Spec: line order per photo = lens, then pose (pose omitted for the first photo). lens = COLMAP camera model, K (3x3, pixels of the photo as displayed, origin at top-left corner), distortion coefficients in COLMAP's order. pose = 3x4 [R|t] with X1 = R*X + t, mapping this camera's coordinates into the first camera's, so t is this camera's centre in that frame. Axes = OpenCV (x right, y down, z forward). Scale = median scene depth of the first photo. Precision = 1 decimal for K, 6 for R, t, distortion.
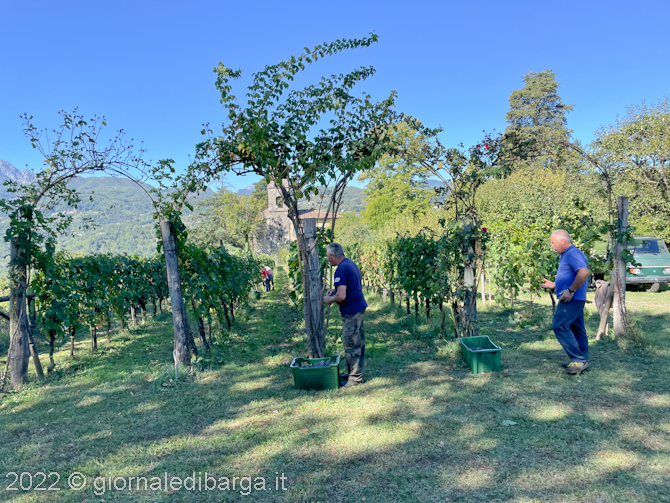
lens RADIAL K [[501.0, 0, 335.0], [0, 501.0, 251.5], [0, 0, 1]] dist [0.112875, -0.136310]
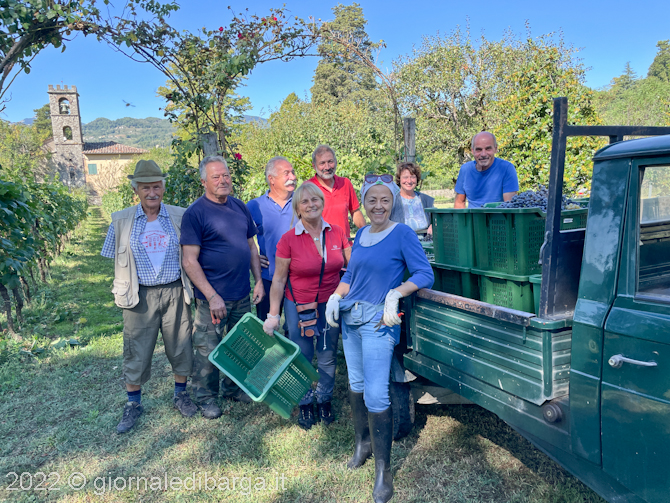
lens RADIAL K [[501.0, 0, 335.0], [0, 501.0, 251.5], [0, 0, 1]] dist [0.112875, -0.136310]
pose [[0.941684, -0.054796, 0.332008, 0.072151], [0.014677, 0.992402, 0.122161, 0.001805], [-0.336179, -0.110164, 0.935333, 0.110422]]
